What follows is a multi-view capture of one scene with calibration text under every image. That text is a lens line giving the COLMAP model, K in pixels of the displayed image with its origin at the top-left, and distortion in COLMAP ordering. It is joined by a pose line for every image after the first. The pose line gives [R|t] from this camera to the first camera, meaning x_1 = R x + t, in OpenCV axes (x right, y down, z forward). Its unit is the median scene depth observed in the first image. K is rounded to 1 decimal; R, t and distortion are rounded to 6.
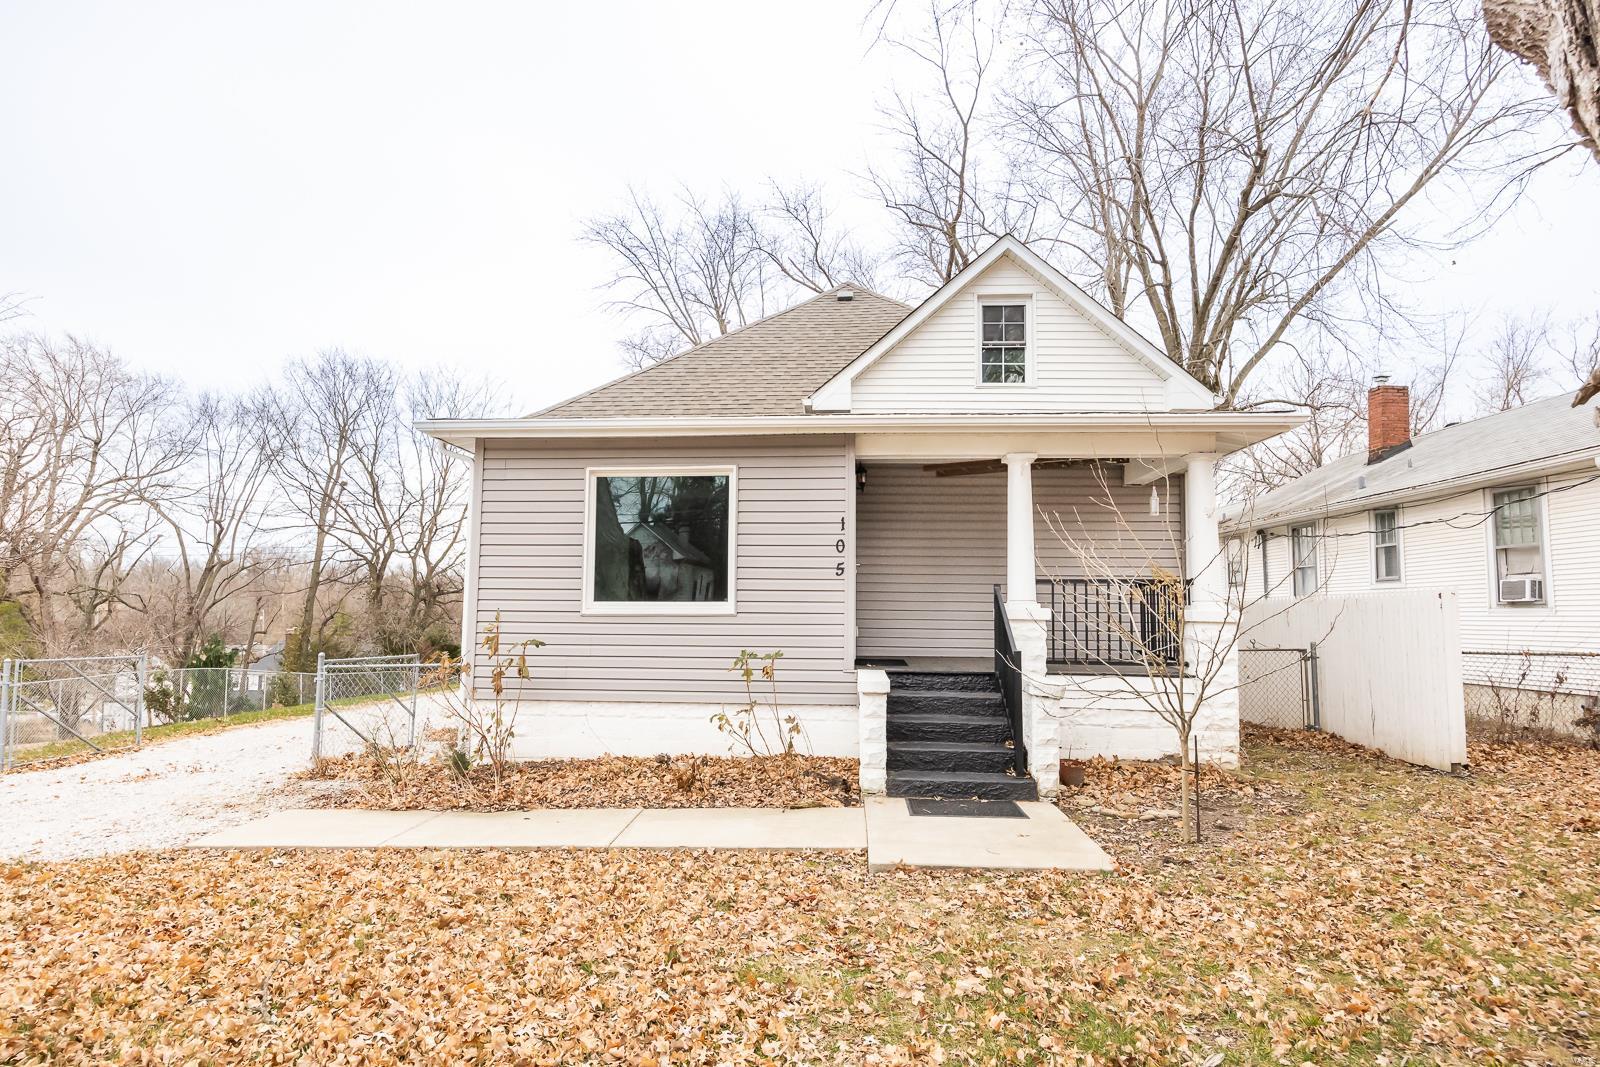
lens RADIAL K [[839.7, 0, 778.9], [0, 839.7, 554.1], [0, 0, 1]] dist [0.005392, 0.000340]
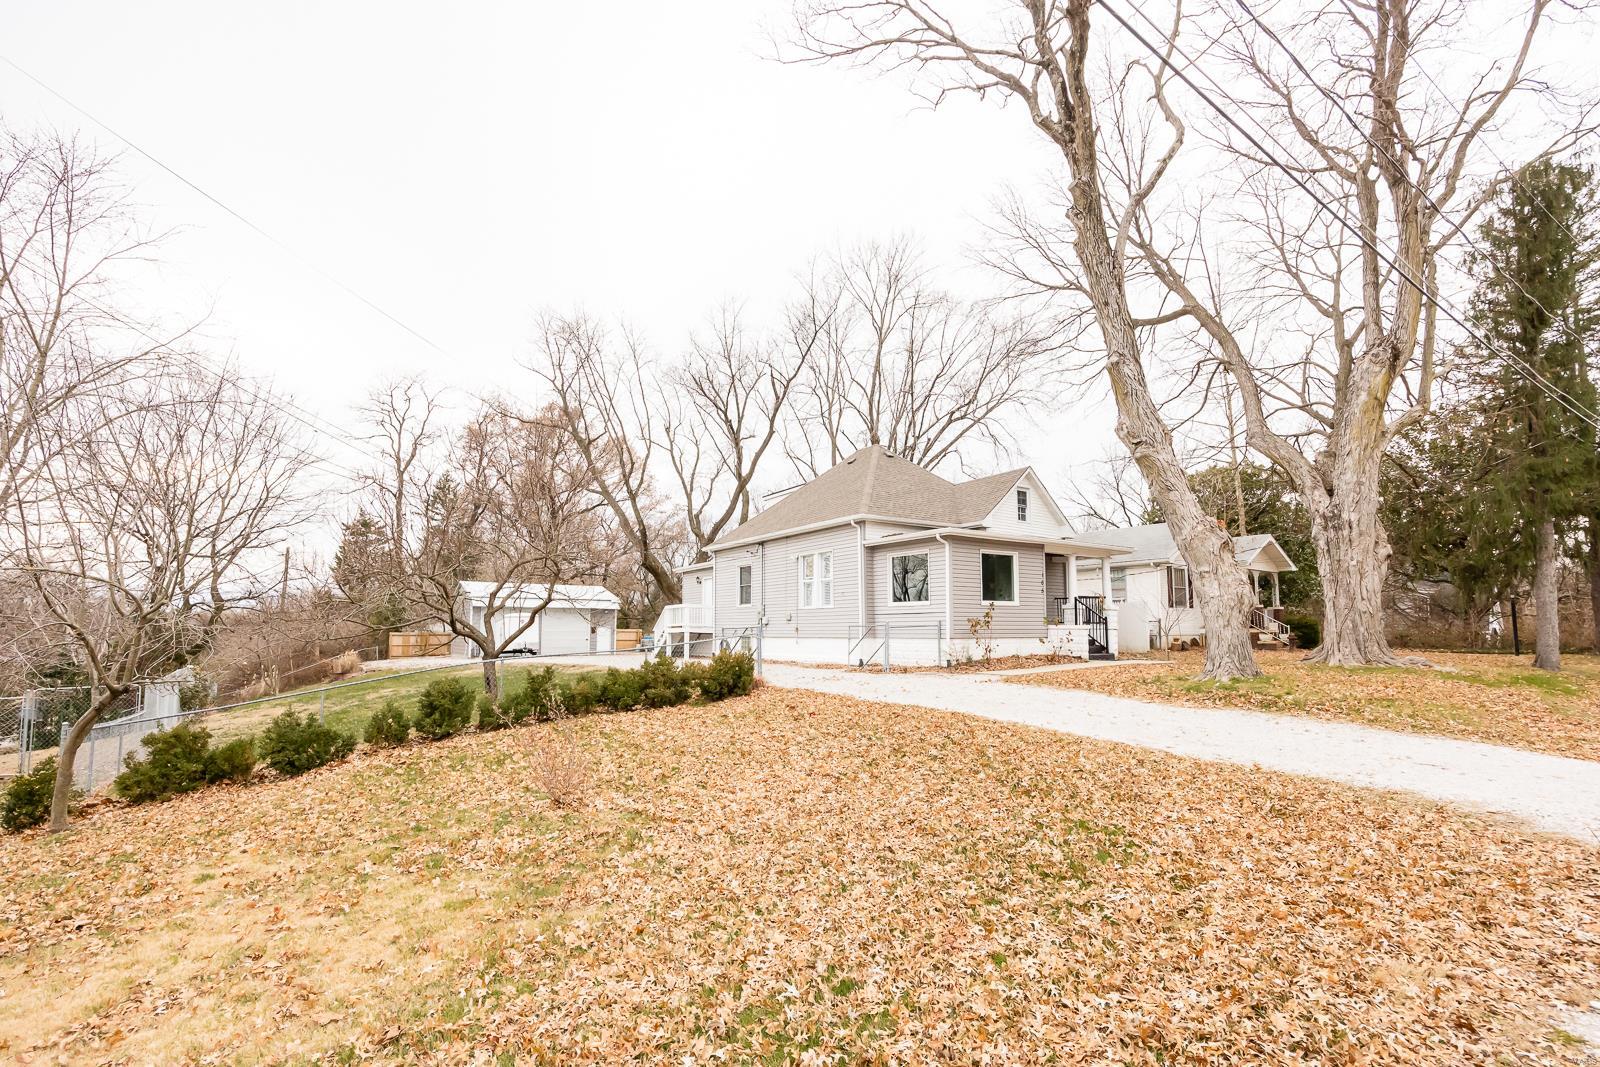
lens RADIAL K [[735.2, 0, 803.7], [0, 735.2, 561.9], [0, 0, 1]] dist [0.004269, 0.001239]
pose [[0.783026, 0.053995, 0.619641, -1.313059], [-0.039288, 0.998529, -0.037364, 0.027516], [-0.620747, 0.004913, 0.783995, -0.288763]]
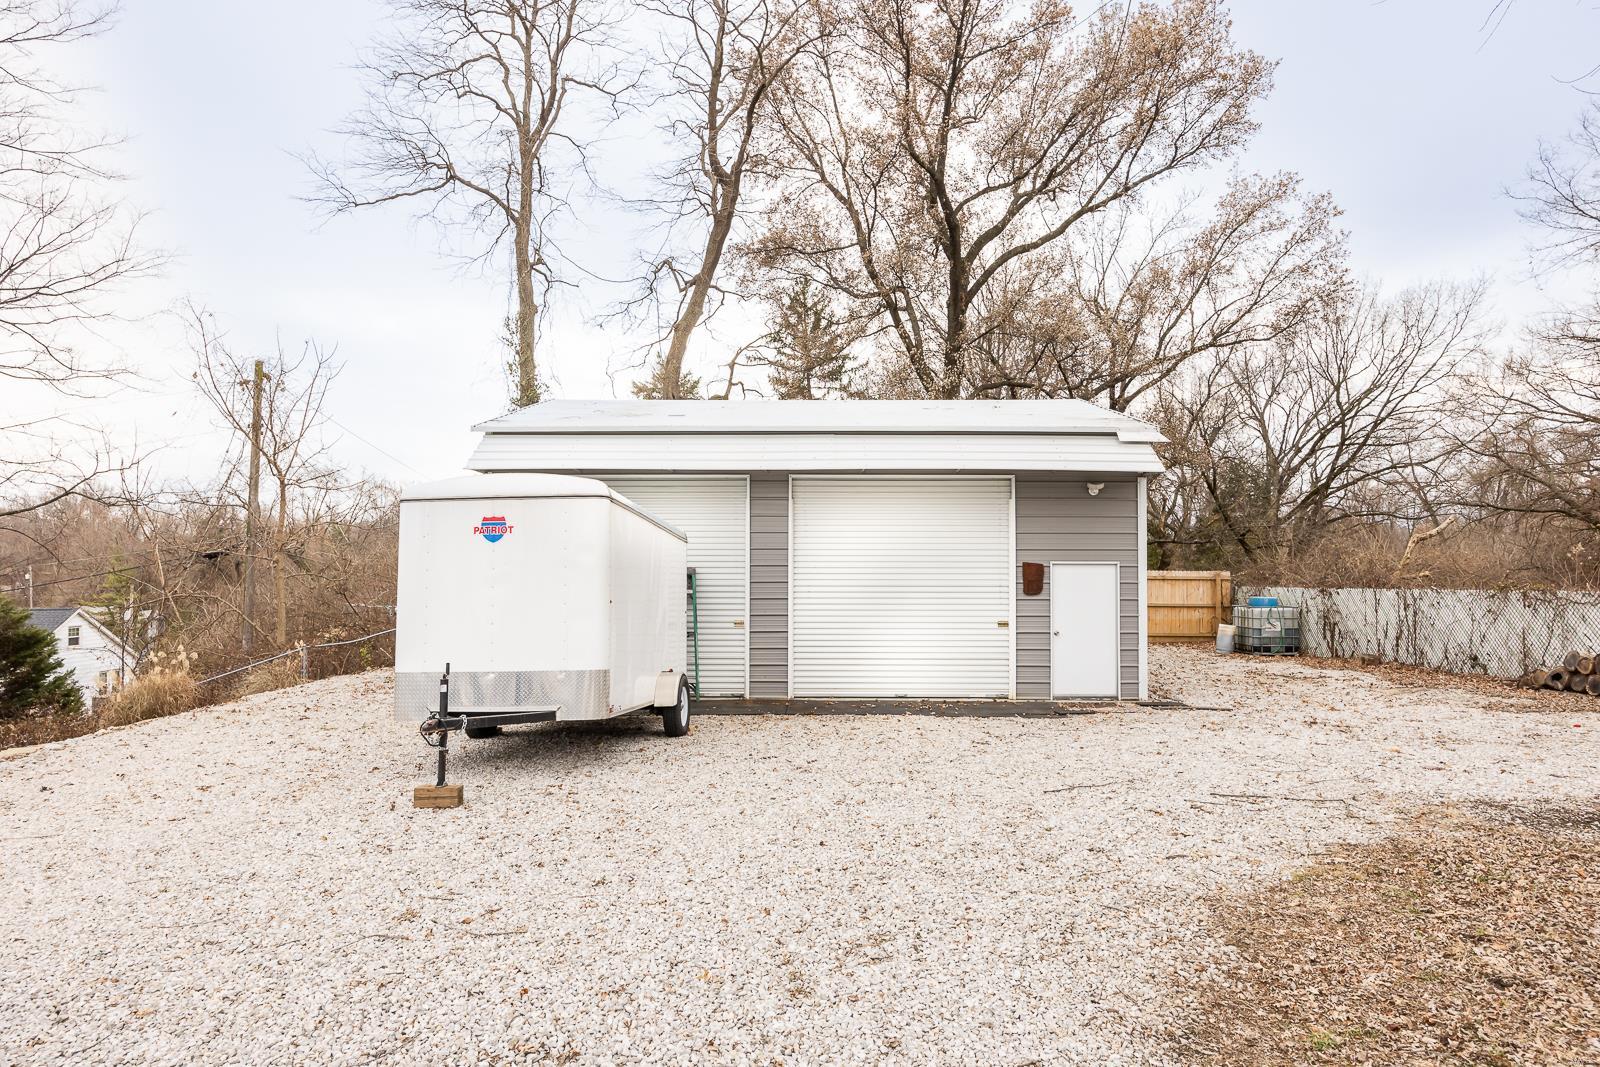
lens RADIAL K [[920.9, 0, 788.8], [0, 920.9, 547.9], [0, 0, 1]] dist [-0.000995, -0.000740]
pose [[0.997921, -0.002314, 0.064401, -0.211358], [-0.000675, 0.998925, 0.046346, 0.188368], [-0.064439, -0.046293, 0.996847, 2.184687]]
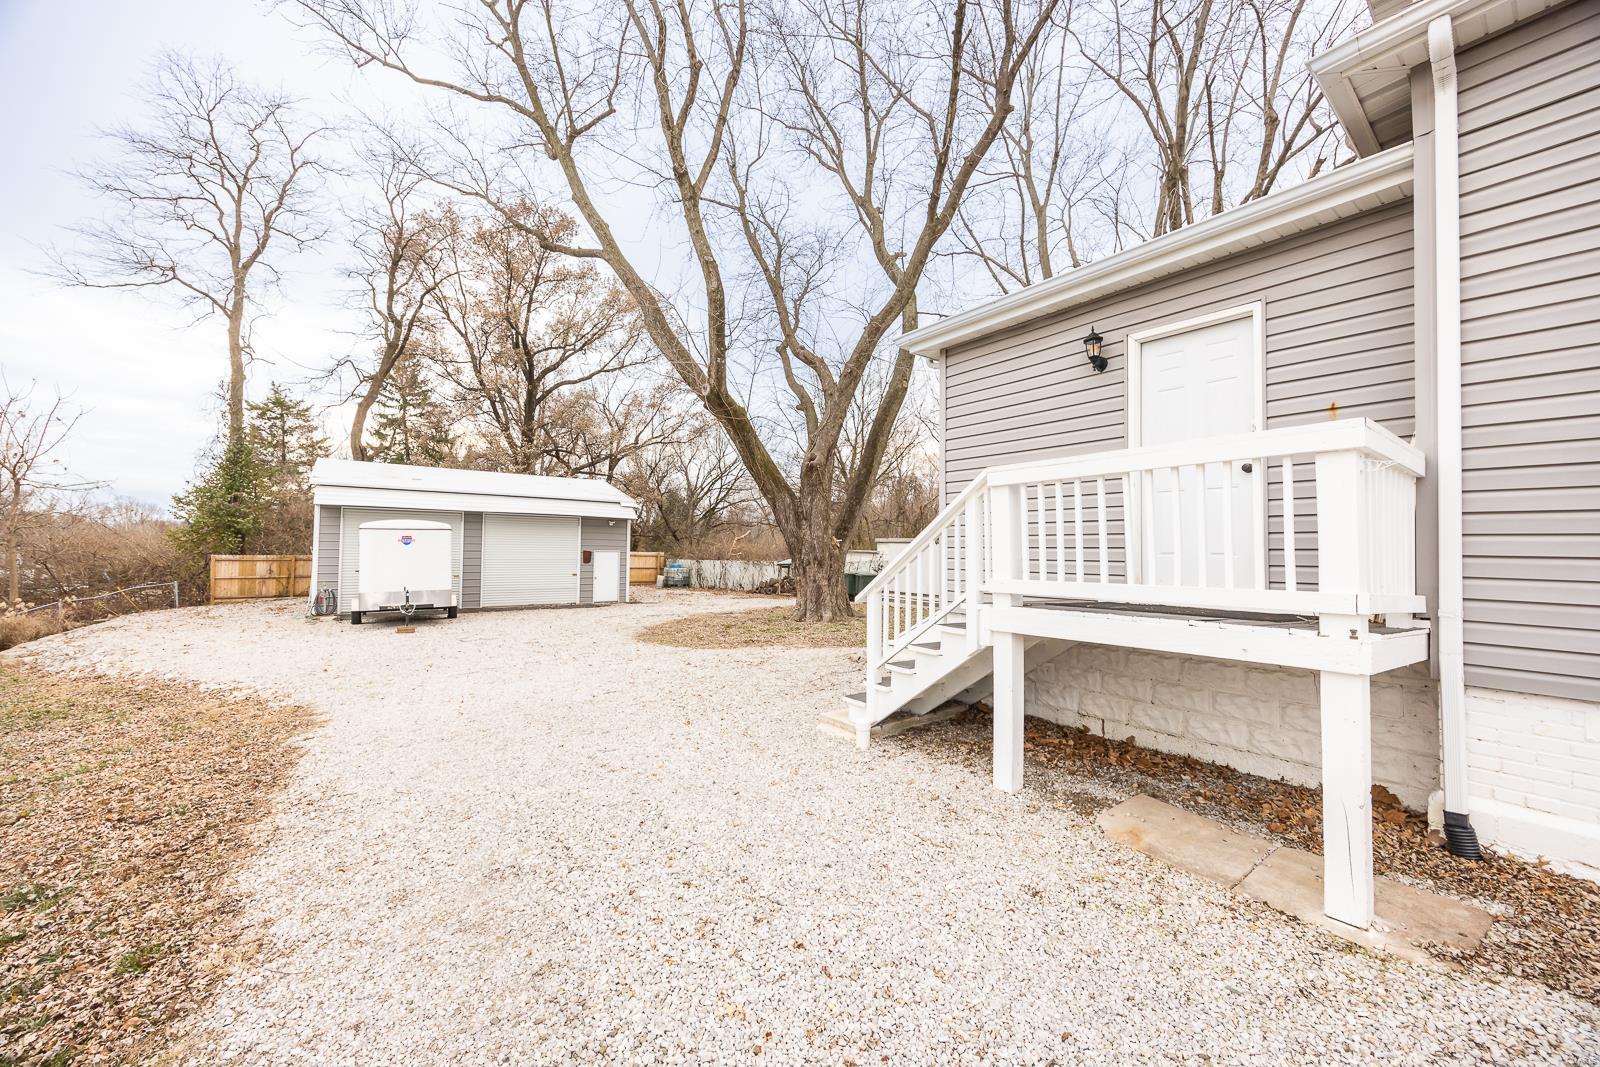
lens RADIAL K [[612.4, 0, 810.6], [0, 612.4, 535.1], [0, 0, 1]] dist [-0.006700, 0.000006]
pose [[0.744580, 0.019717, 0.667242, -0.530385], [-0.055483, 0.997933, 0.032424, 0.123188], [-0.665224, -0.061162, 0.744135, 1.536135]]
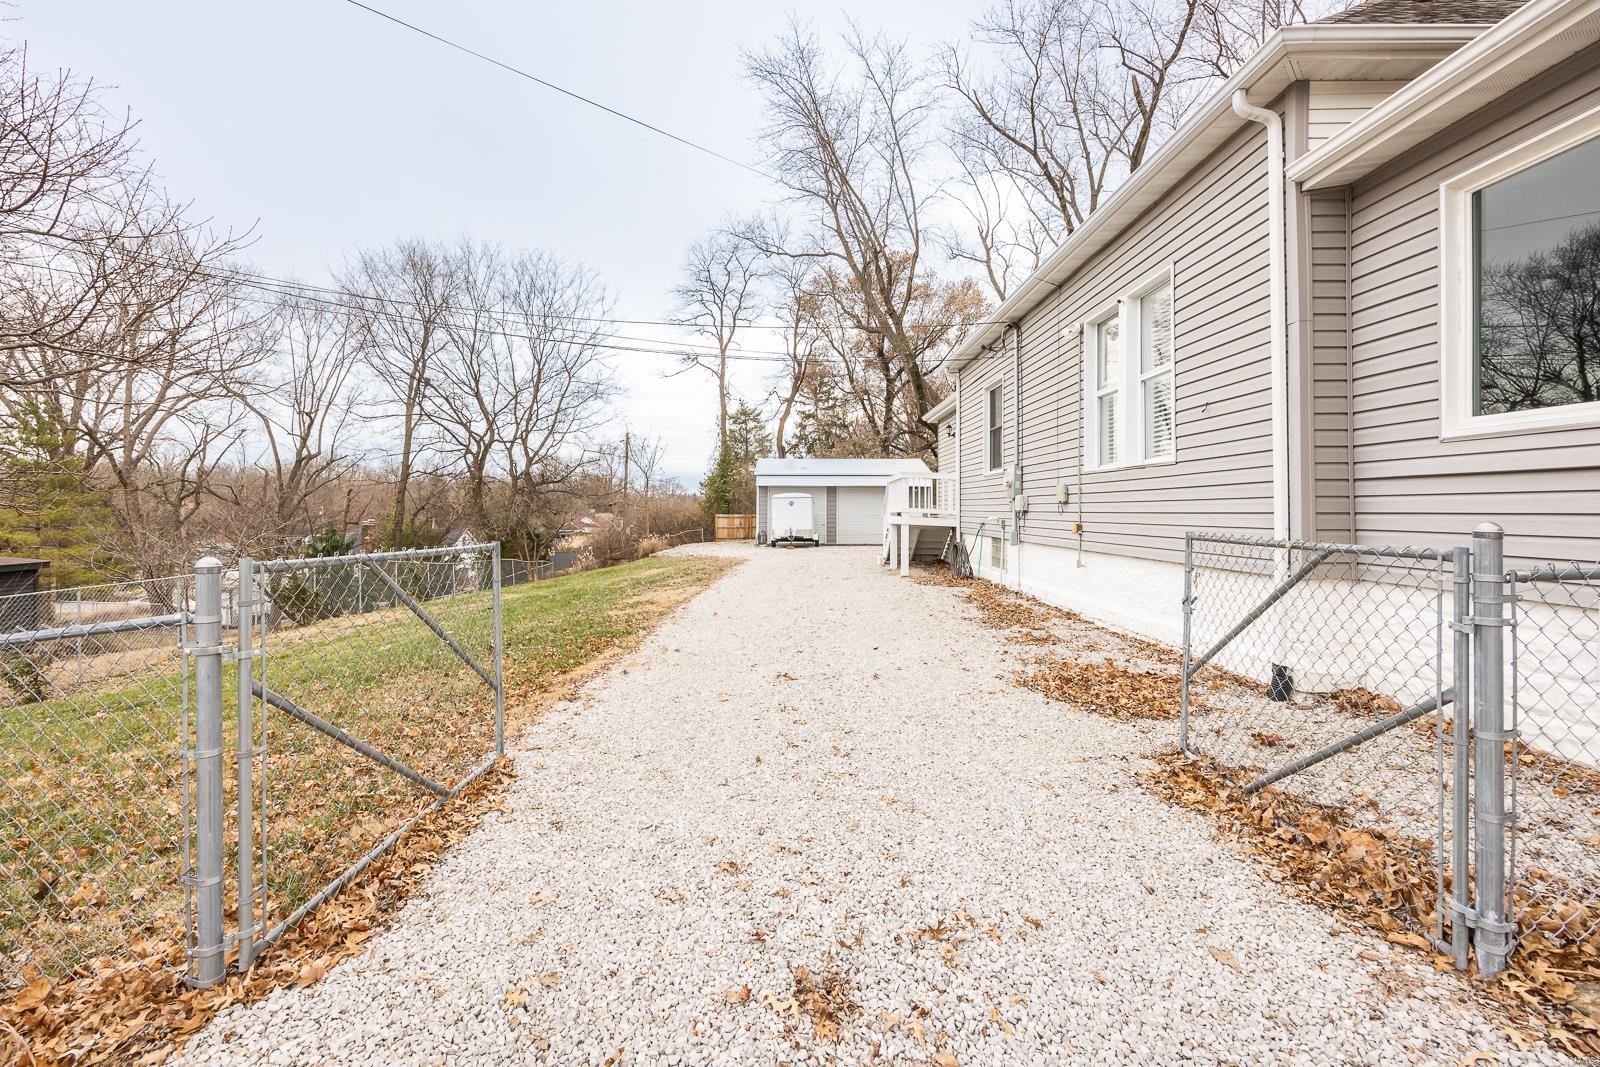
lens RADIAL K [[672.7, 0, 779.7], [0, 672.7, 515.6], [0, 0, 1]] dist [0.003814, -0.000520]
pose [[0.998213, -0.003574, 0.059648, -0.523055], [-0.001122, 0.996913, 0.078511, 0.067468], [-0.059745, -0.078437, 0.995127, 0.533371]]
